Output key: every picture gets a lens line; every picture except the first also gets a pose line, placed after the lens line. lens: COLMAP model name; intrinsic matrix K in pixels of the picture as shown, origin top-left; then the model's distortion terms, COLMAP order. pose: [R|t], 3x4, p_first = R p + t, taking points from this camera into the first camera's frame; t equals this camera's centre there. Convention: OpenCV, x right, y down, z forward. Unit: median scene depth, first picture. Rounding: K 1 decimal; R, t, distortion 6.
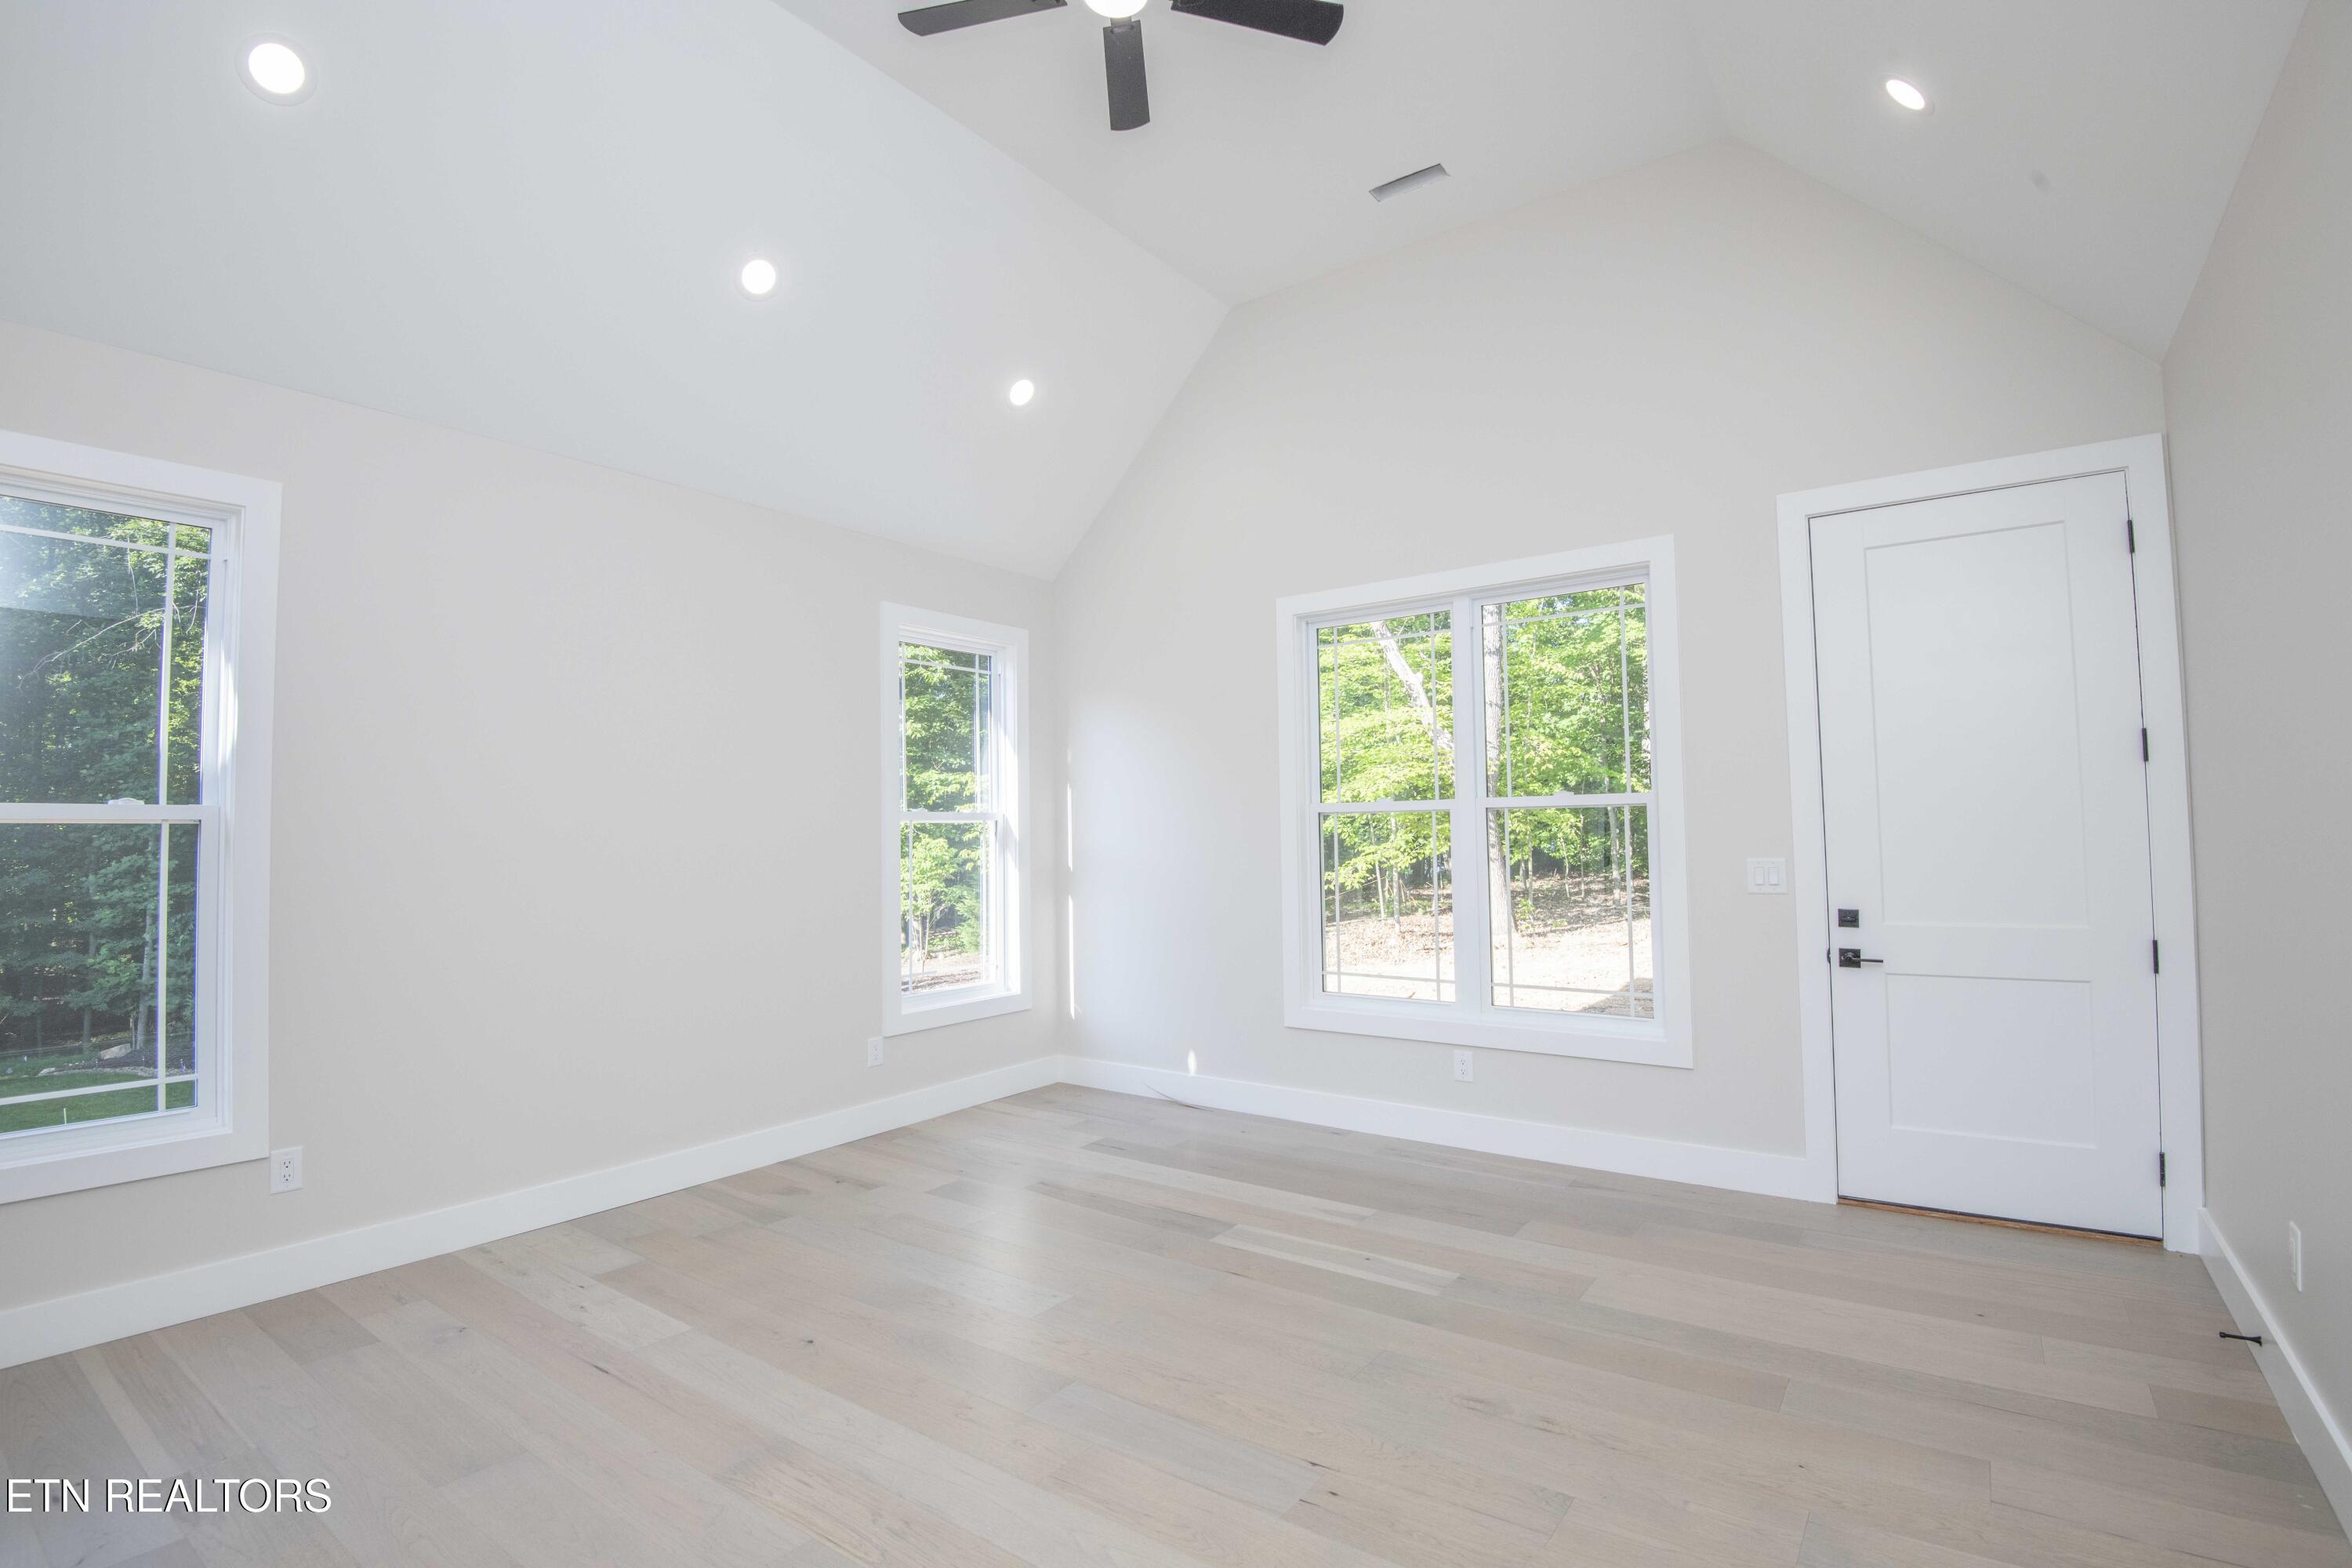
lens RADIAL K [[1088.1, 0, 1184.4], [0, 1088.1, 784.5], [0, 0, 1]] dist [-0.003170, -0.023228]
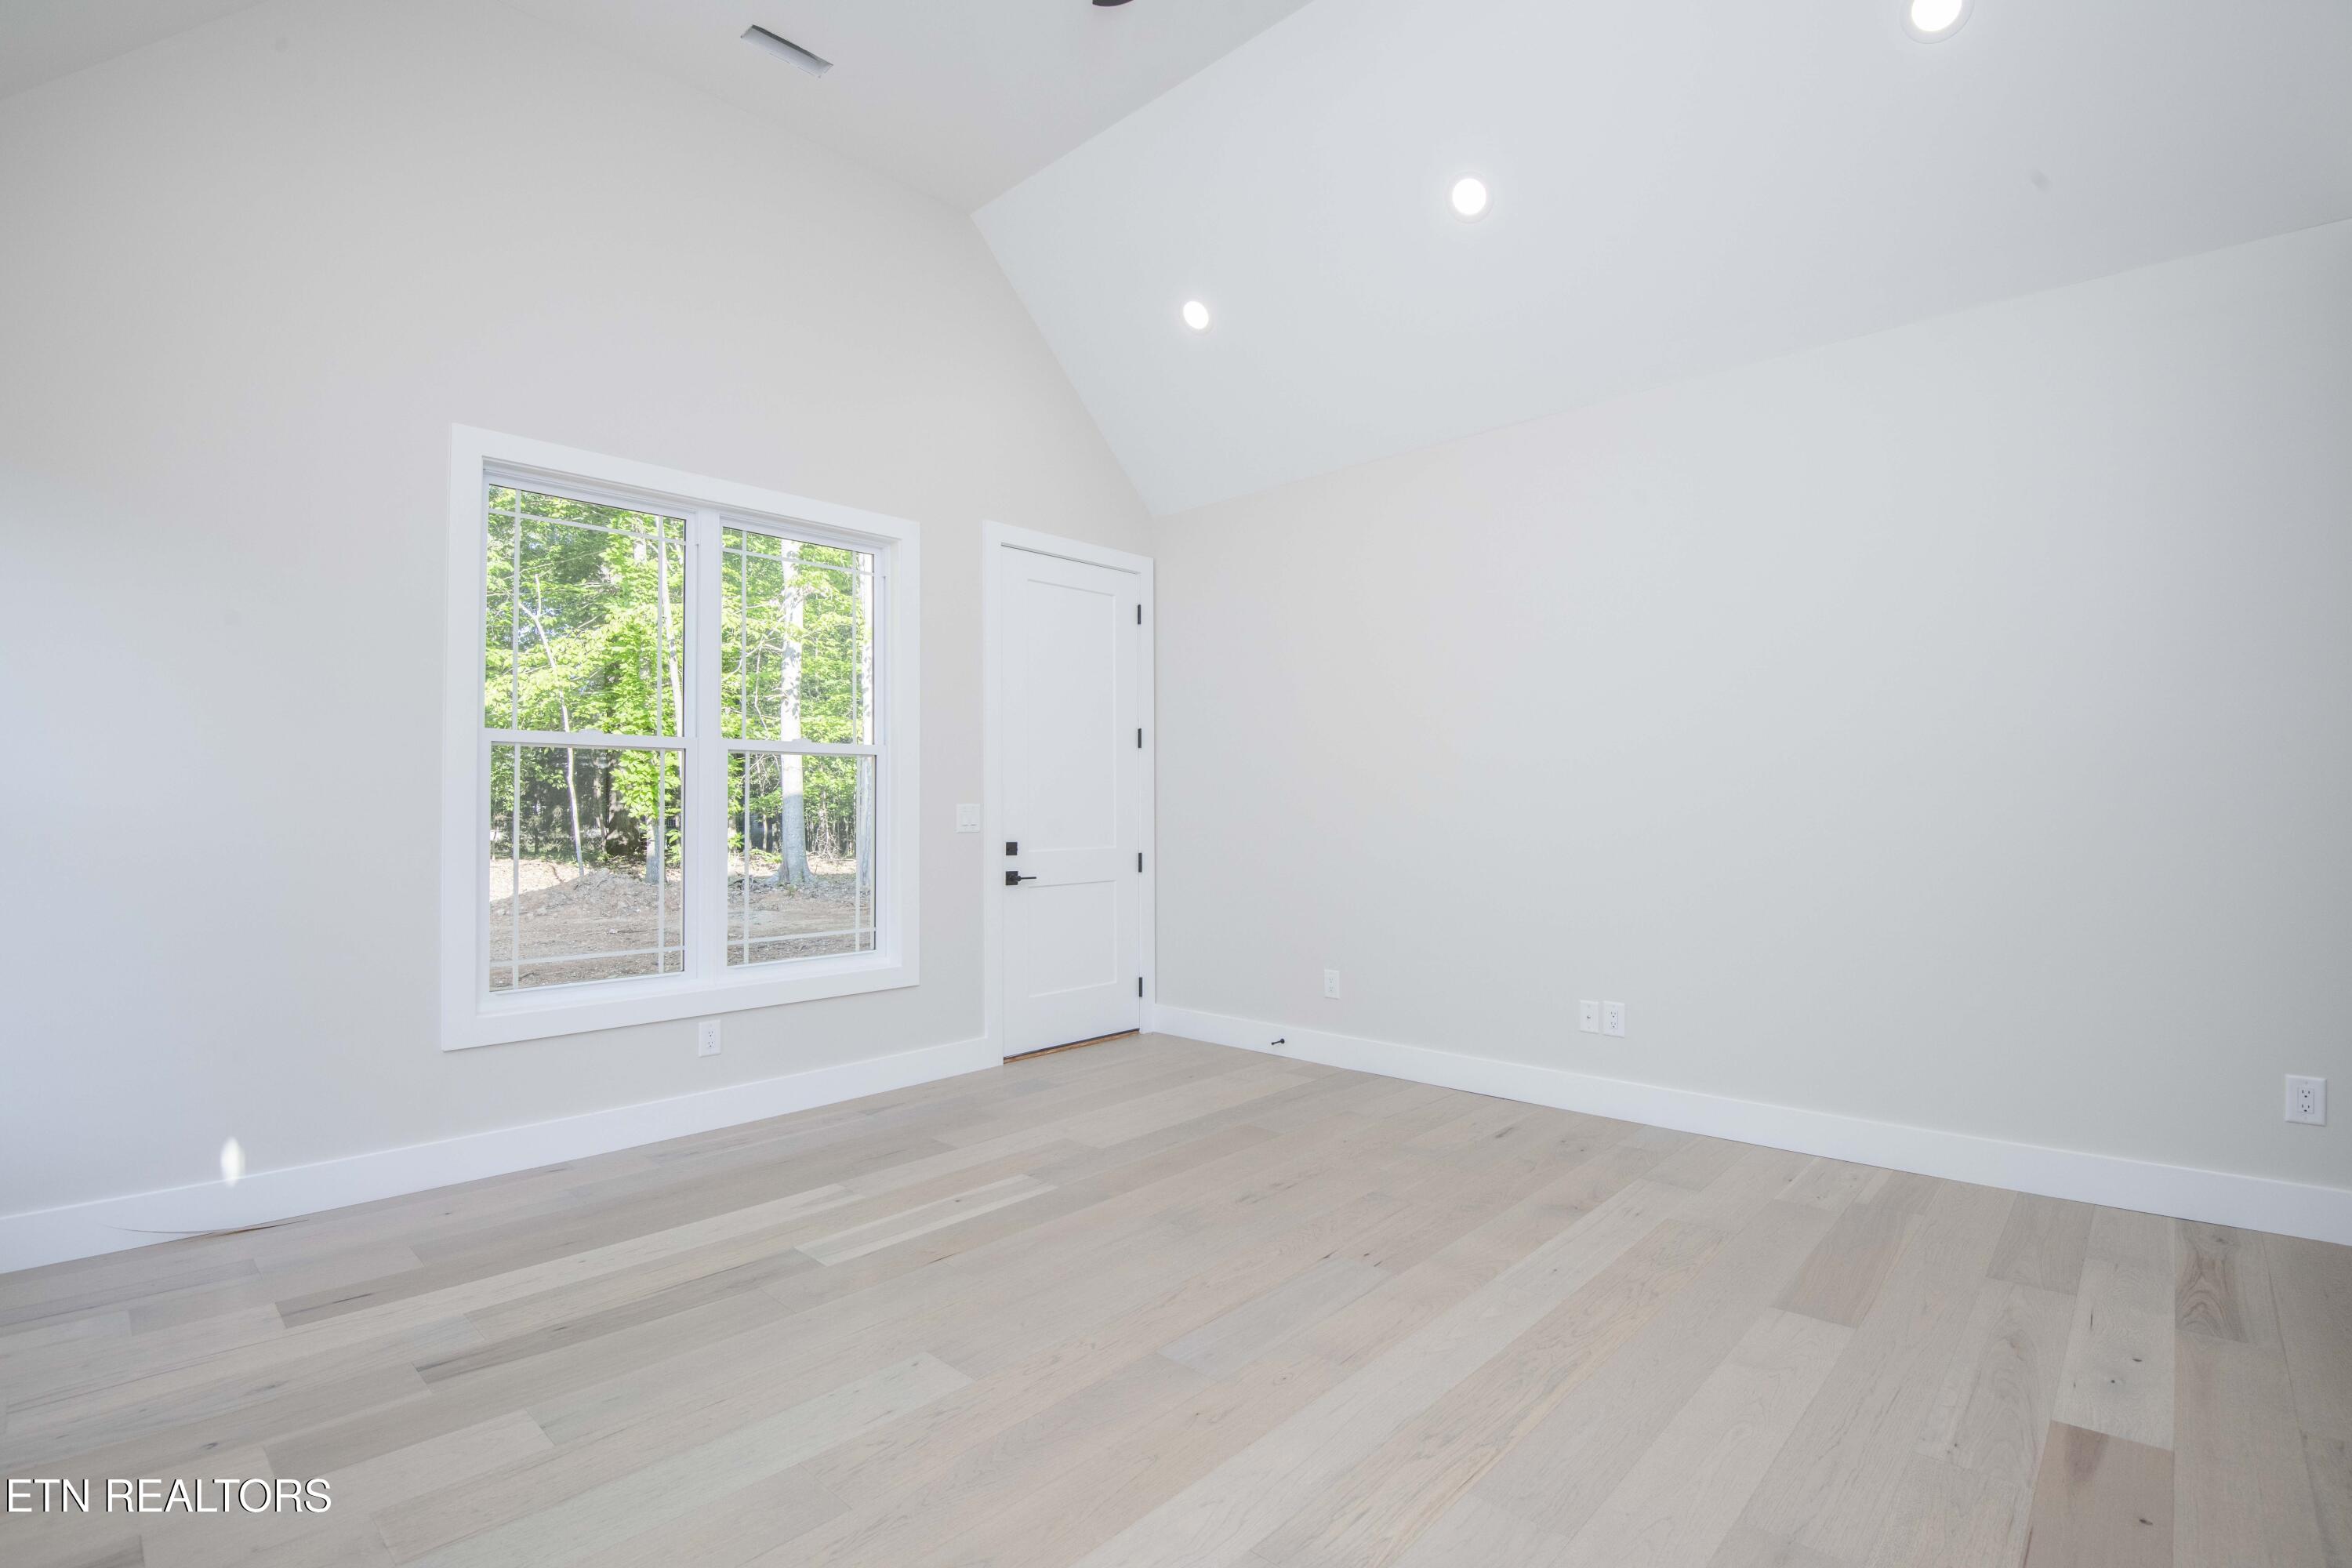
lens RADIAL K [[1088.1, 0, 1184.4], [0, 1088.1, 784.5], [0, 0, 1]] dist [-0.003170, -0.023228]
pose [[0.127260, 0.036115, 0.991212, -0.697912], [-0.040180, 0.998704, -0.031230, 0.076982], [-0.991055, -0.035853, 0.128546, 0.611781]]
